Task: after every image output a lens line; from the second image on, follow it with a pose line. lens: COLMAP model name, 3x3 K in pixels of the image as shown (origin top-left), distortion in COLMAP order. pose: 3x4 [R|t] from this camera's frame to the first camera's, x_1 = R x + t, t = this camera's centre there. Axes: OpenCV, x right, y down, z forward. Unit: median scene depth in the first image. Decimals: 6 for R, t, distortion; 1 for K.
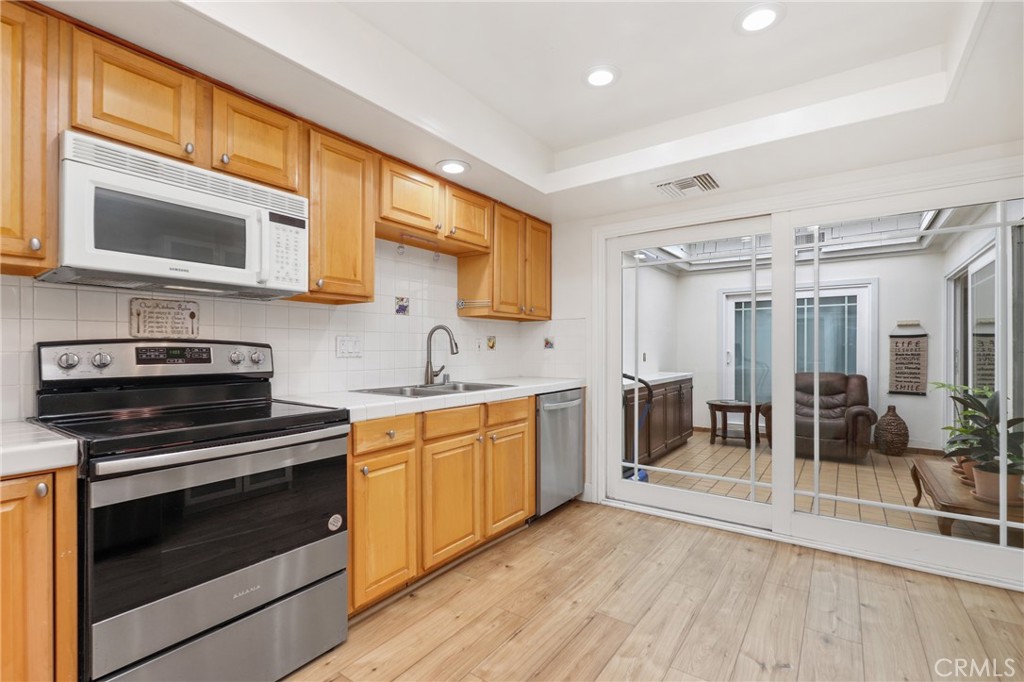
lens RADIAL K [[463.9, 0, 513.9], [0, 463.9, 353.0], [0, 0, 1]] dist [0.003098, -0.001173]
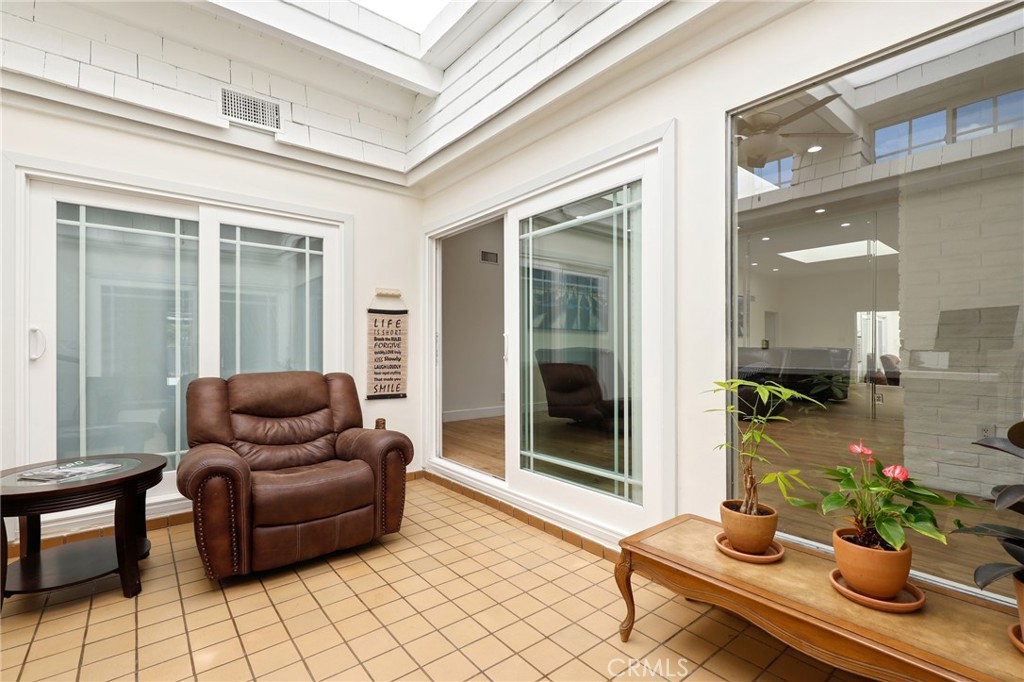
lens RADIAL K [[463.9, 0, 517.5], [0, 463.9, 349.0], [0, 0, 1]] dist [0.003098, -0.001173]
pose [[0.265157, -0.000263, 0.964205, 0.246565], [0.005212, 0.999986, -0.001161, 0.019031], [-0.964191, 0.005333, 0.265154, 0.634862]]
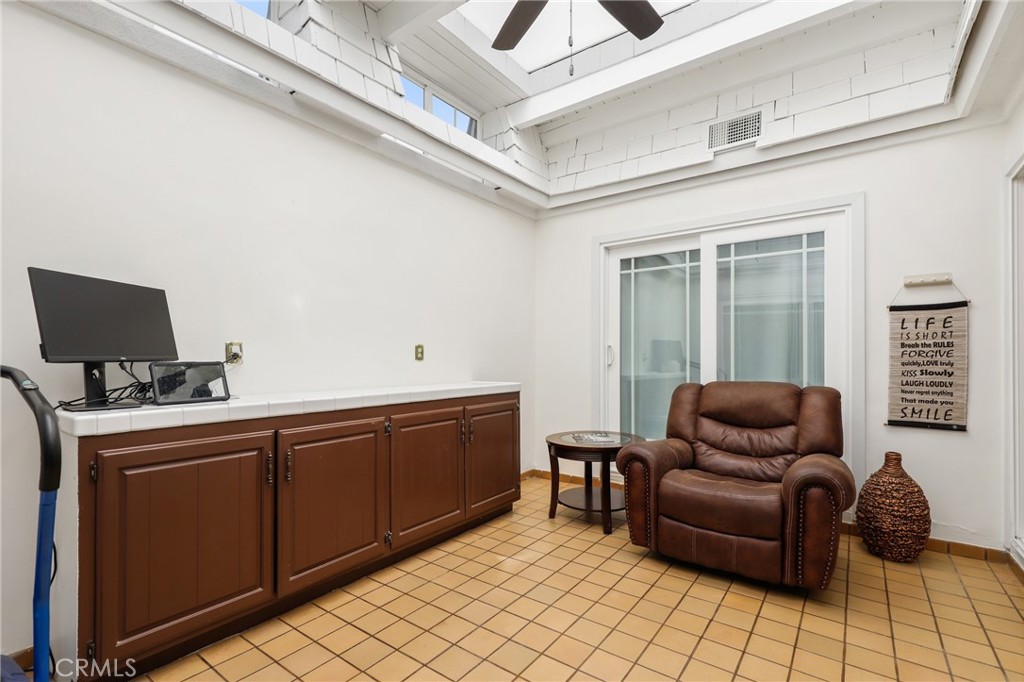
lens RADIAL K [[463.9, 0, 513.5], [0, 463.9, 355.5], [0, 0, 1]] dist [0.003098, -0.001173]
pose [[0.999851, 0.001180, -0.017218, 0.424019], [-0.001334, 0.999959, -0.008942, 0.018669], [0.017207, 0.008963, 0.999812, 0.506574]]
